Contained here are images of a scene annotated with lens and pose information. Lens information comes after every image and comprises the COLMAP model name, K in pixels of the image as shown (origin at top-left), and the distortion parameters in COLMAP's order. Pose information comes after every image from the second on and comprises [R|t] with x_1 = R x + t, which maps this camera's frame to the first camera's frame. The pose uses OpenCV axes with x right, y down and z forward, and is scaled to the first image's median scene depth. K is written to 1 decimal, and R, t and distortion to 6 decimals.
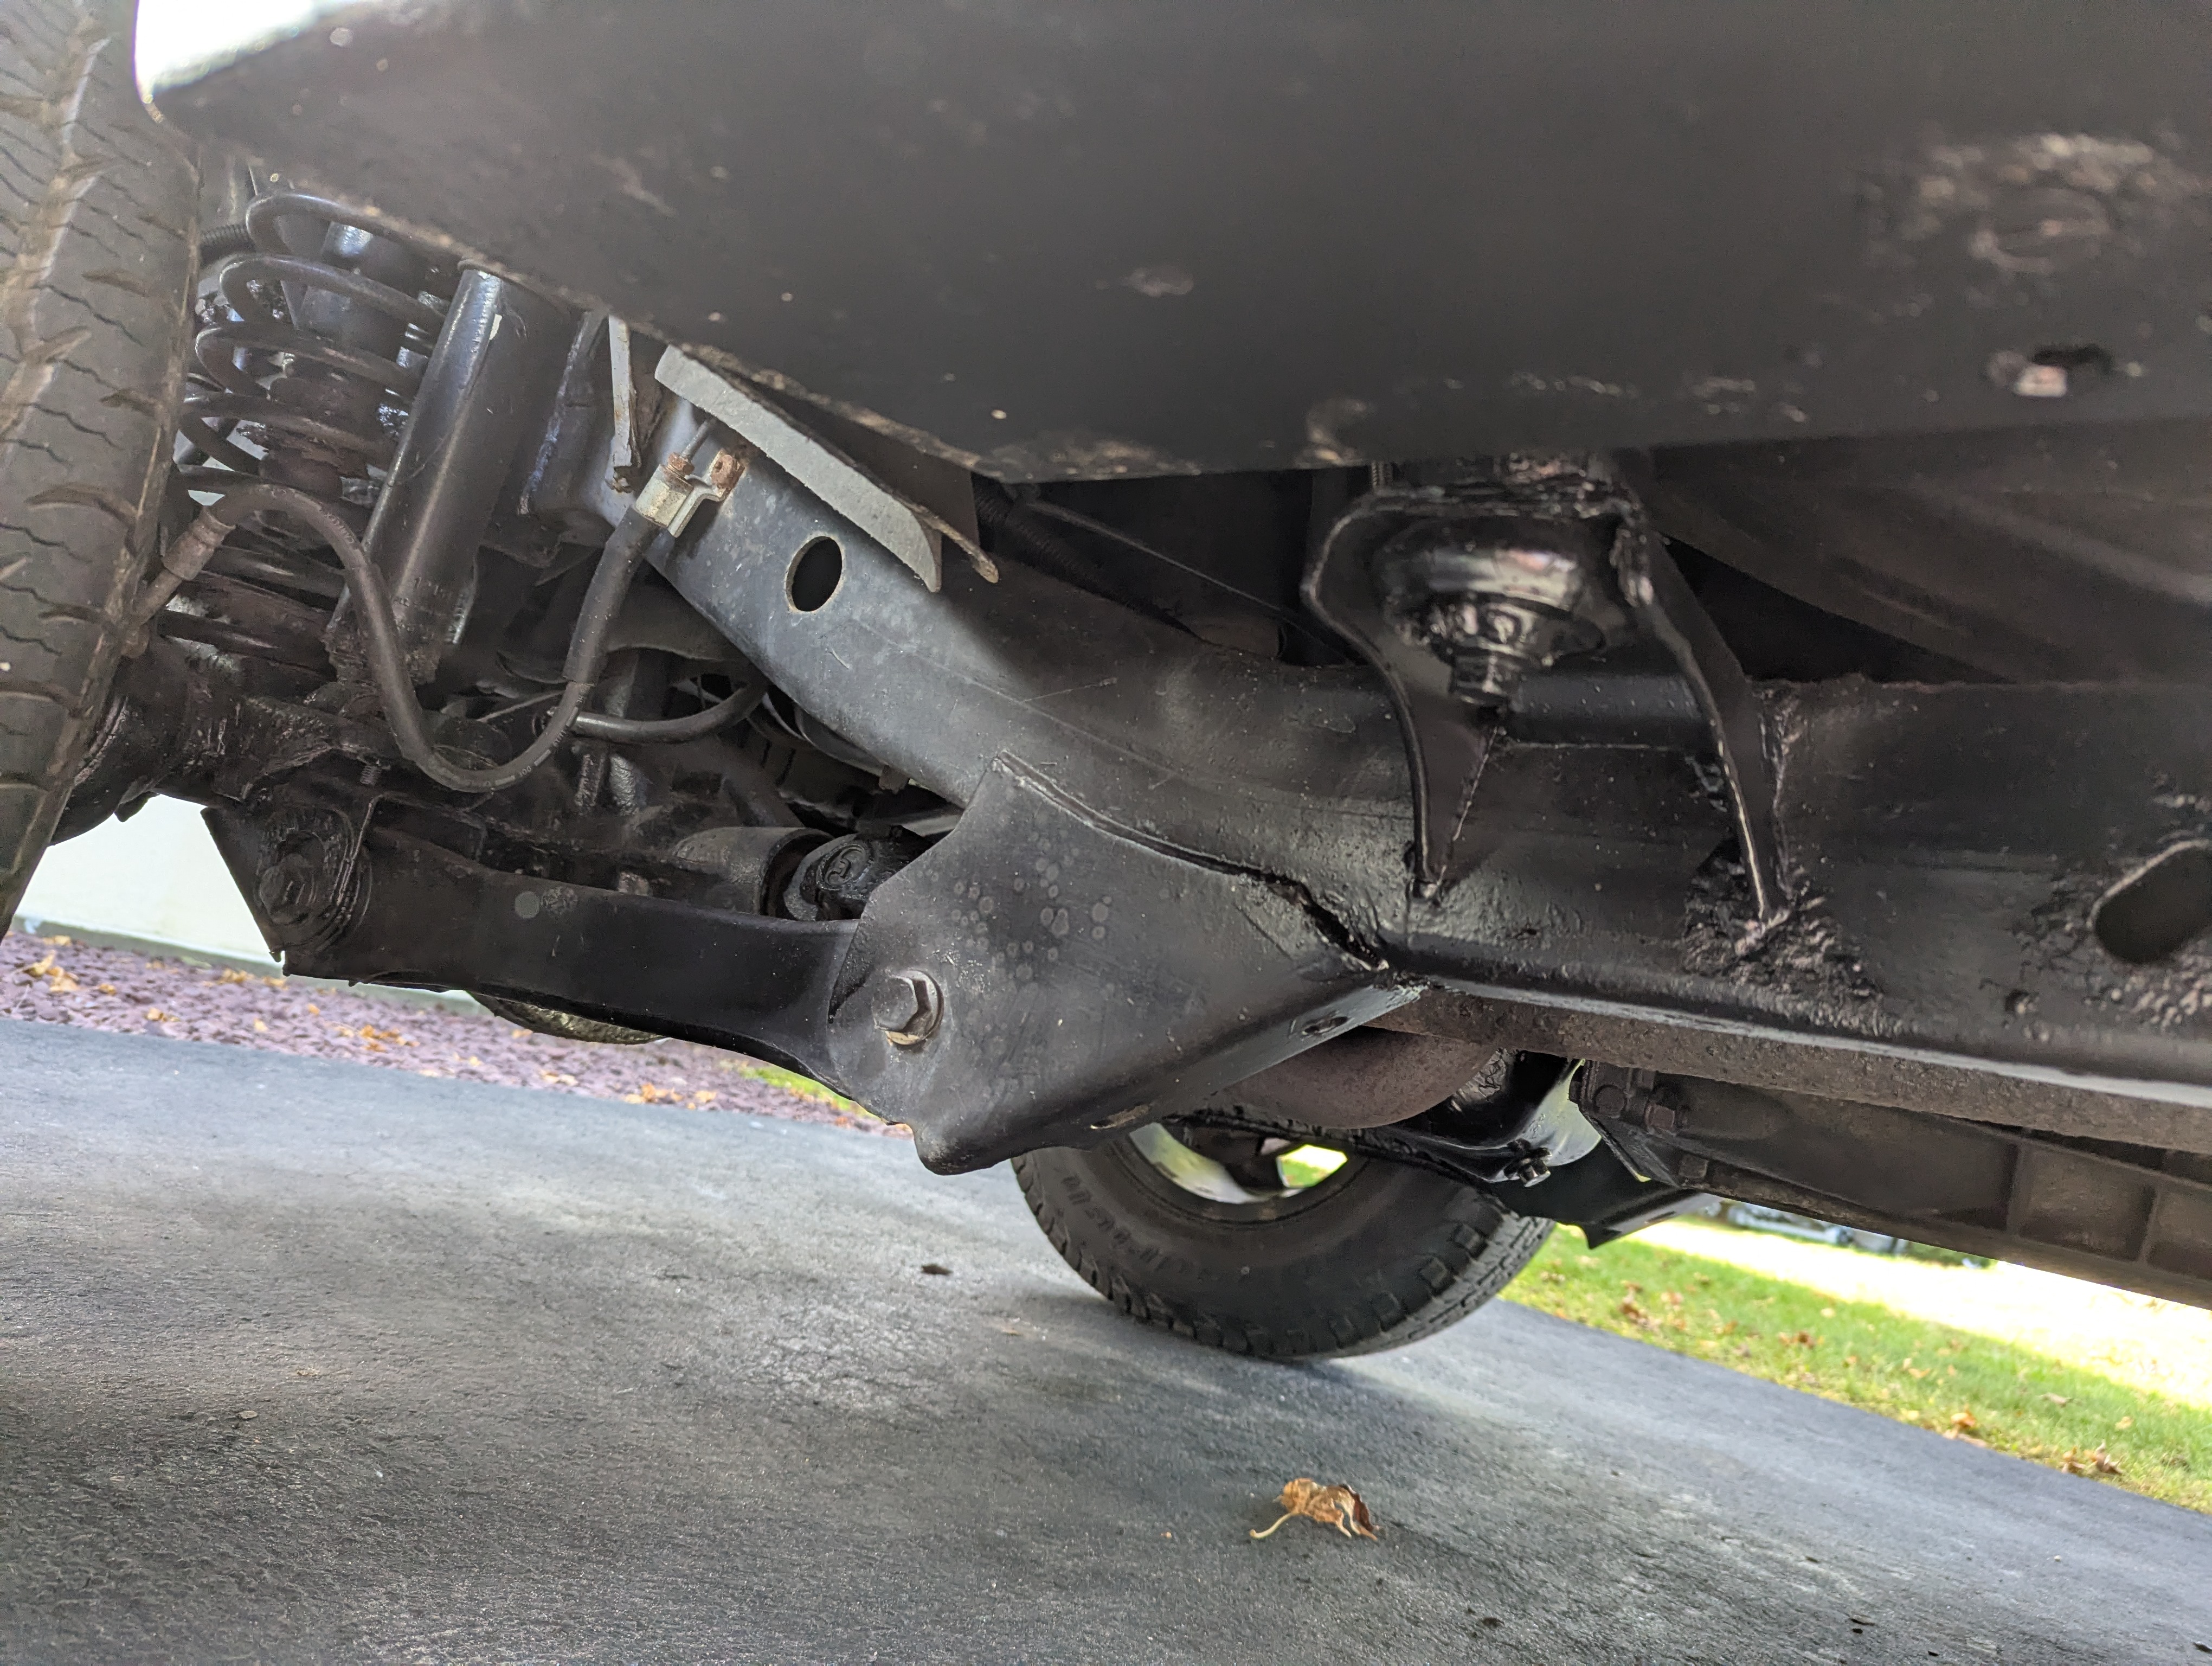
lens RADIAL K [[1587.9, 0, 1106.0], [0, 1587.9, 833.0], [0, 0, 1]] dist [0.082718, -0.053787]
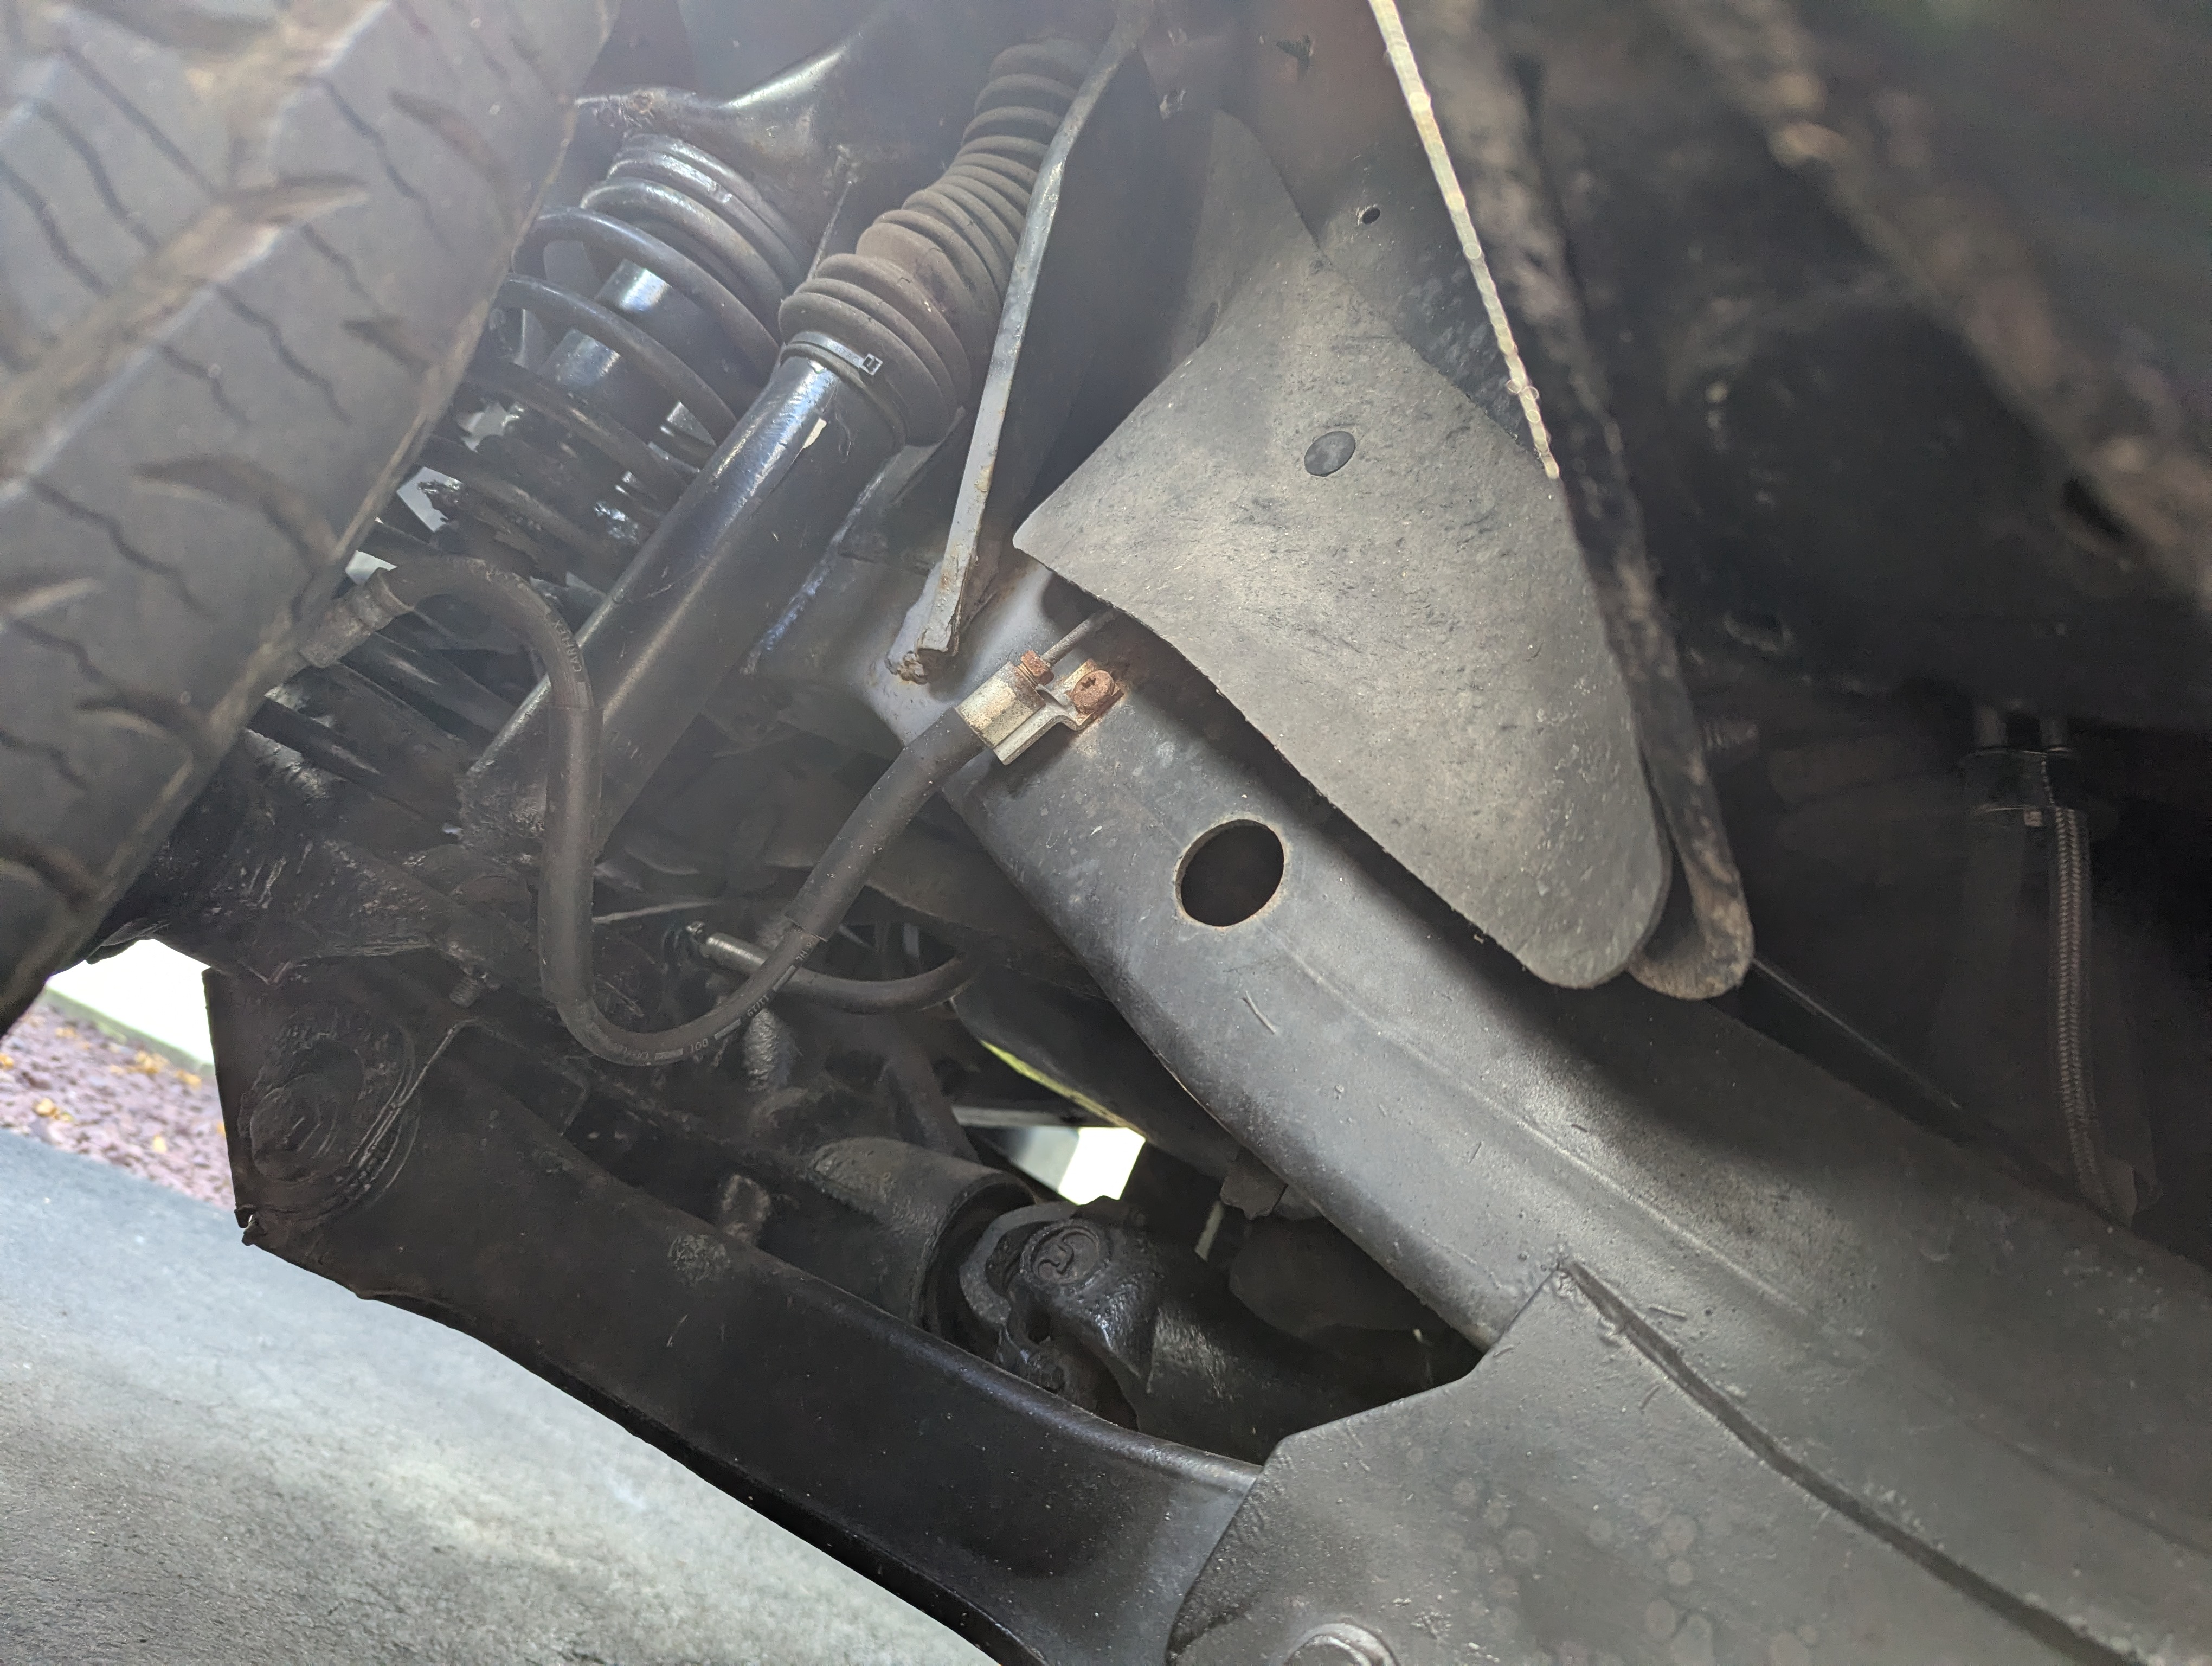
lens RADIAL K [[1544.4, 0, 1106.0], [0, 1544.4, 833.0], [0, 0, 1]] dist [0.057553, -0.055377]
pose [[0.971229, 0.237746, 0.013822, -0.201862], [-0.232440, 0.958986, -0.162225, -0.051145], [-0.051824, 0.154345, 0.986657, 0.302138]]
